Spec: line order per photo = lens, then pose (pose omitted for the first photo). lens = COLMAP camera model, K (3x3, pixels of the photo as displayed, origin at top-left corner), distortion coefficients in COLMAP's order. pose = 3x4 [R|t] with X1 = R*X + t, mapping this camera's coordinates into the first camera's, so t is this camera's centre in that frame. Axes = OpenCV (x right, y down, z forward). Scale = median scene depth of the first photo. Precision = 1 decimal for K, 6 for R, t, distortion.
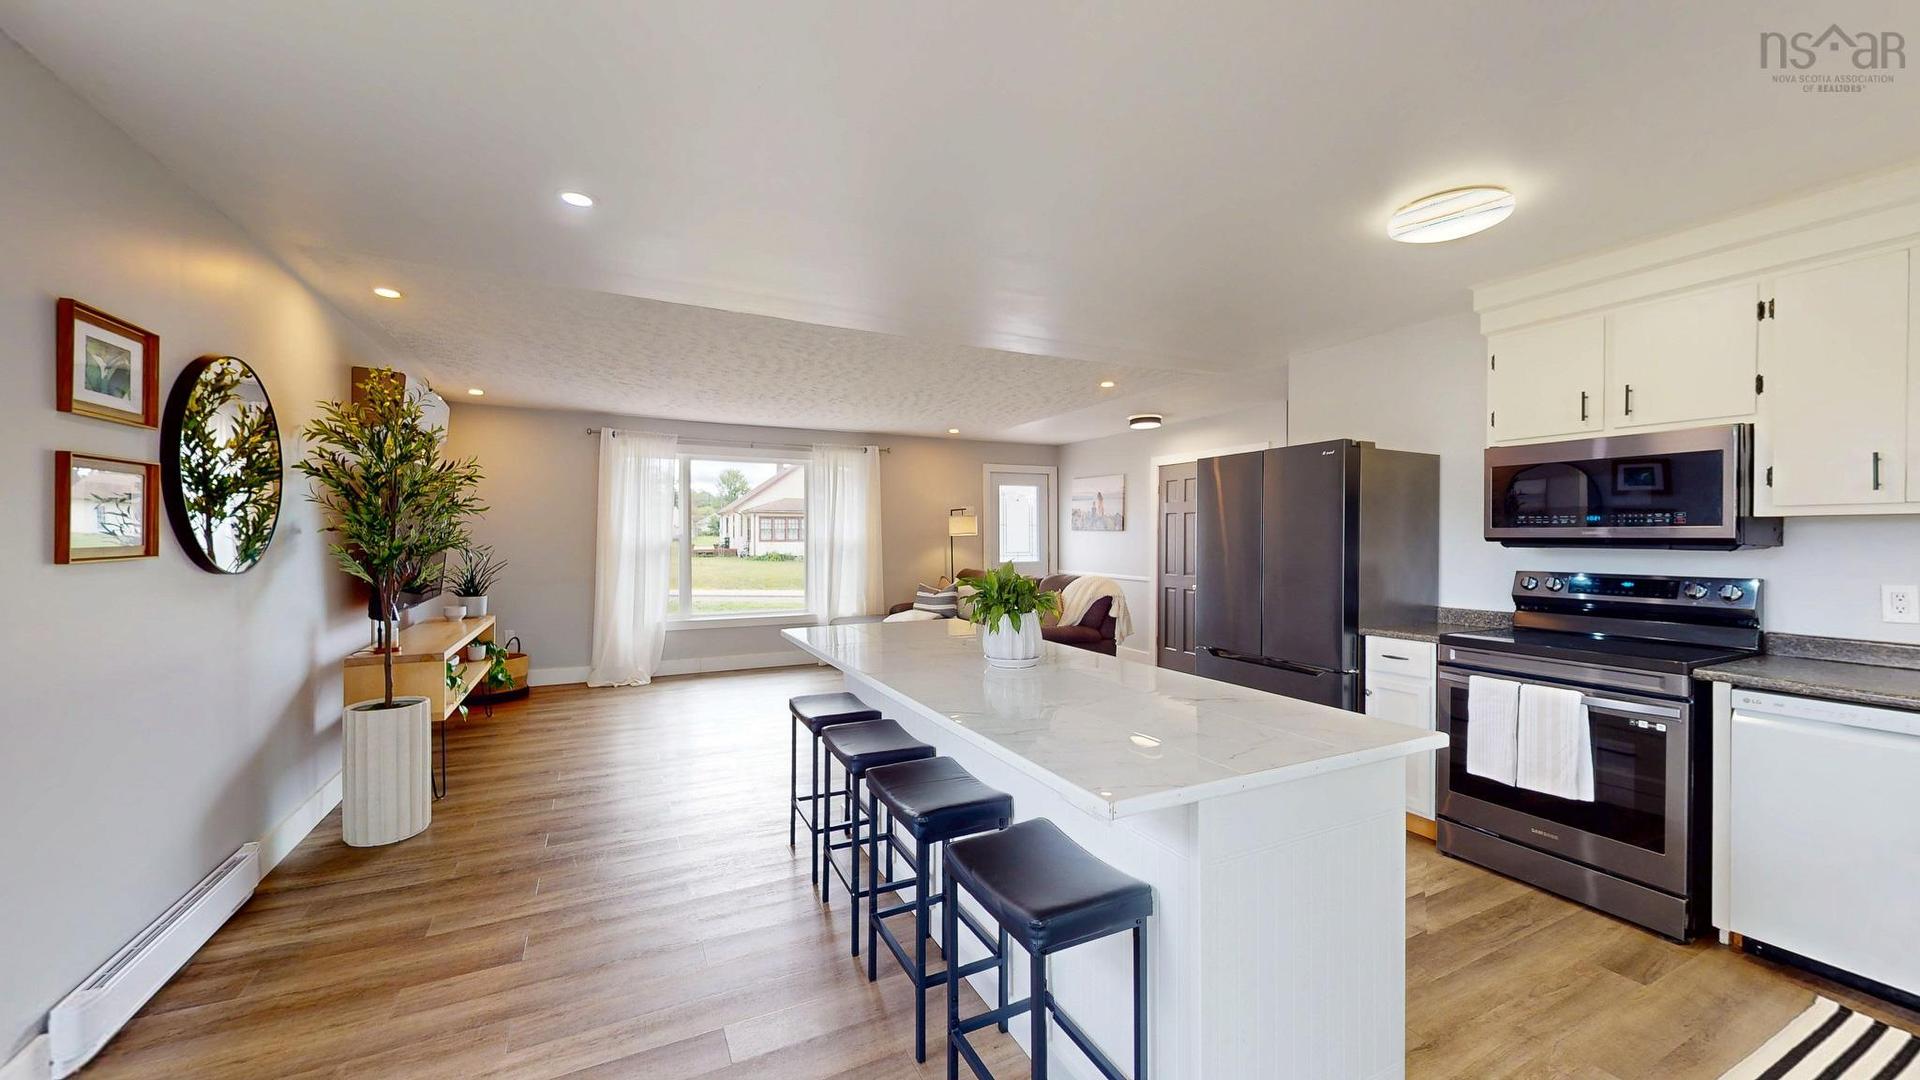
lens RADIAL K [[702.0, 0, 958.9], [0, 702.0, 542.9], [0, 0, 1]] dist [-0.000512, 0.000099]
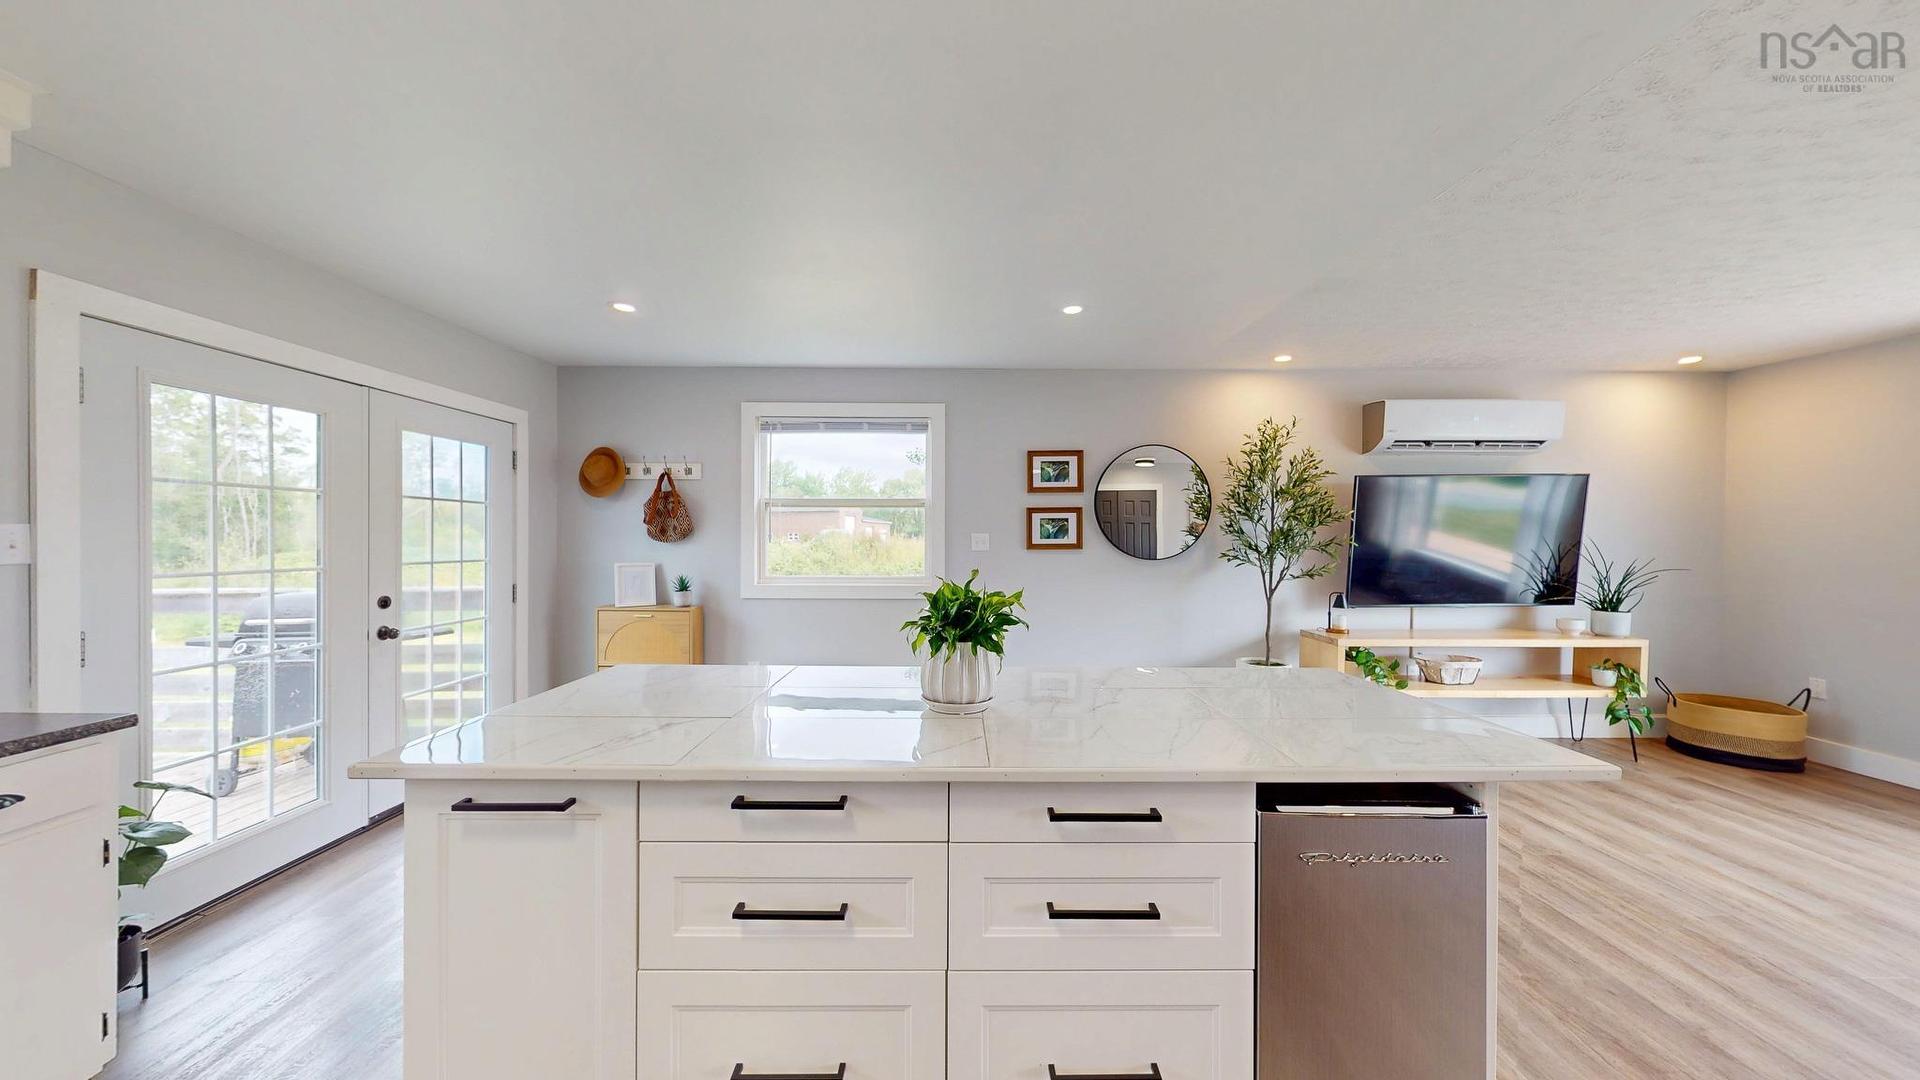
lens RADIAL K [[605.5, 0, 960.0], [0, 605.5, 540.0], [0, 0, 1]] dist [-0.000159, 0.000015]
pose [[-0.441945, -0.000099, -0.897042, 0.580335], [-0.012502, 0.999904, 0.006049, -0.011426], [0.896955, 0.013888, -0.441903, 1.132242]]
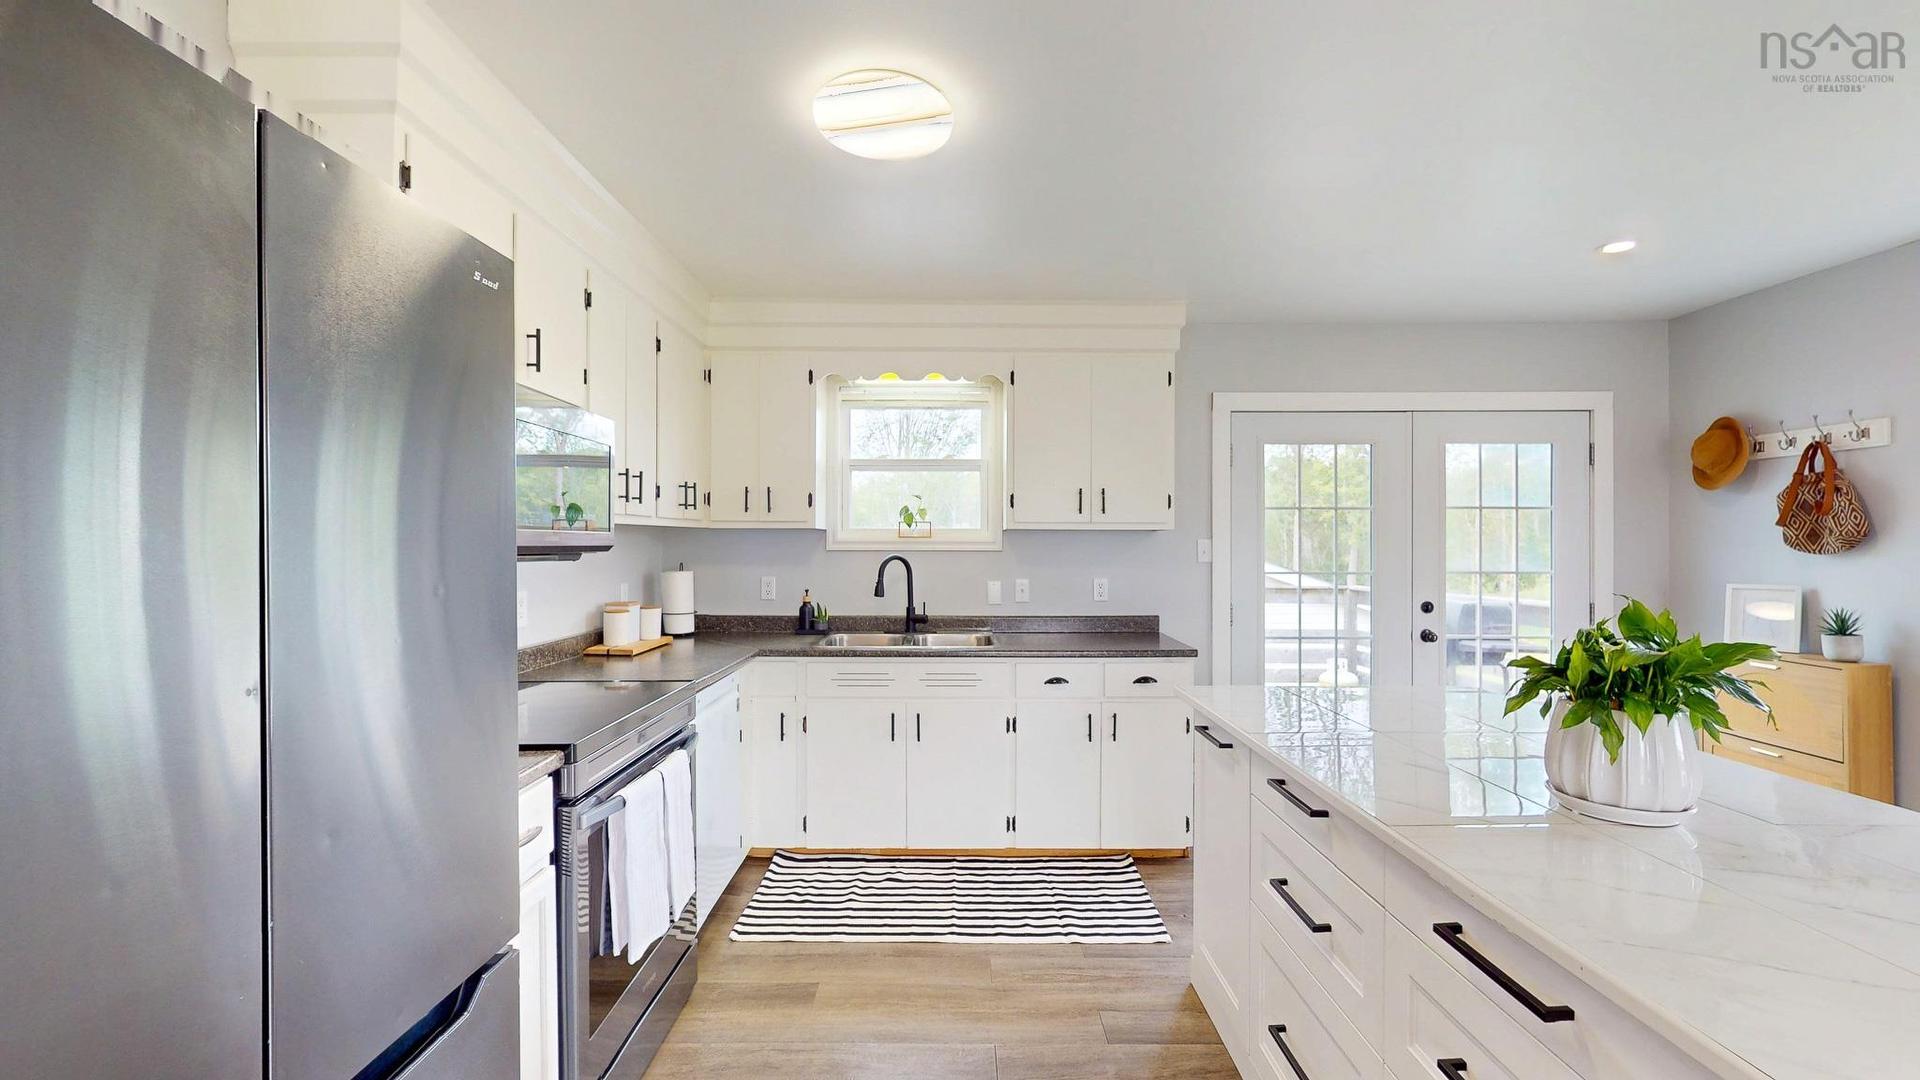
lens RADIAL K [[797.5, 0, 967.9], [0, 797.5, 544.1], [0, 0, 1]] dist [-0.000430, -0.000019]
pose [[-0.896590, -0.001288, 0.442859, 0.198987], [0.001392, 0.999983, 0.005725, -0.011915], [-0.442859, 0.005750, -0.896573, 1.478047]]
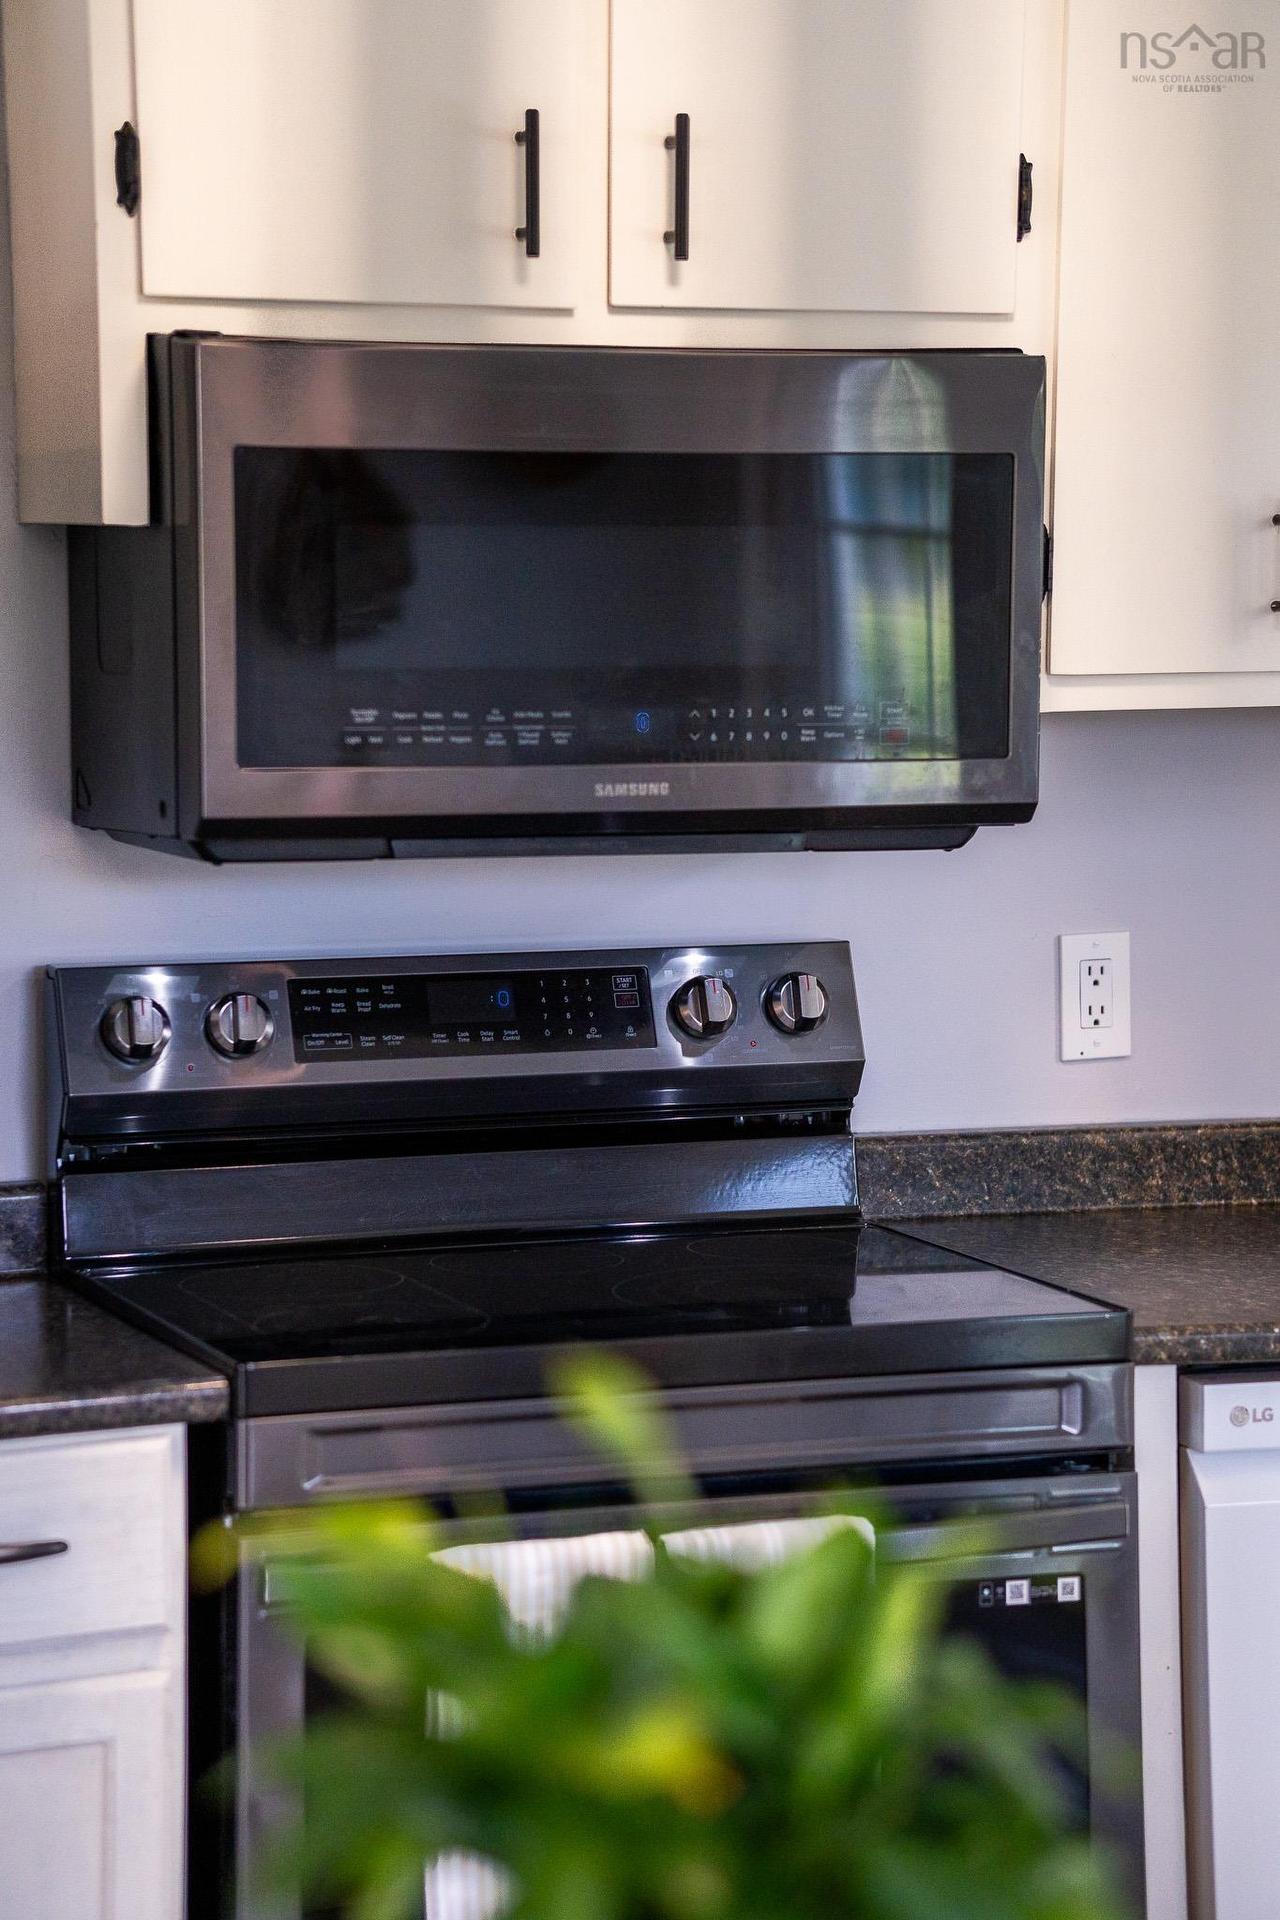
lens RADIAL K [[4538.3, 0, 640.0], [0, 4538.3, 960.0], [0, 0, 1]] dist [0.649994, -0.053957]
pose [[0.110022, -0.088626, 0.989970, -0.509888], [0.007627, 0.996063, 0.088324, -0.085797], [-0.993900, -0.002167, 0.110265, 0.824147]]
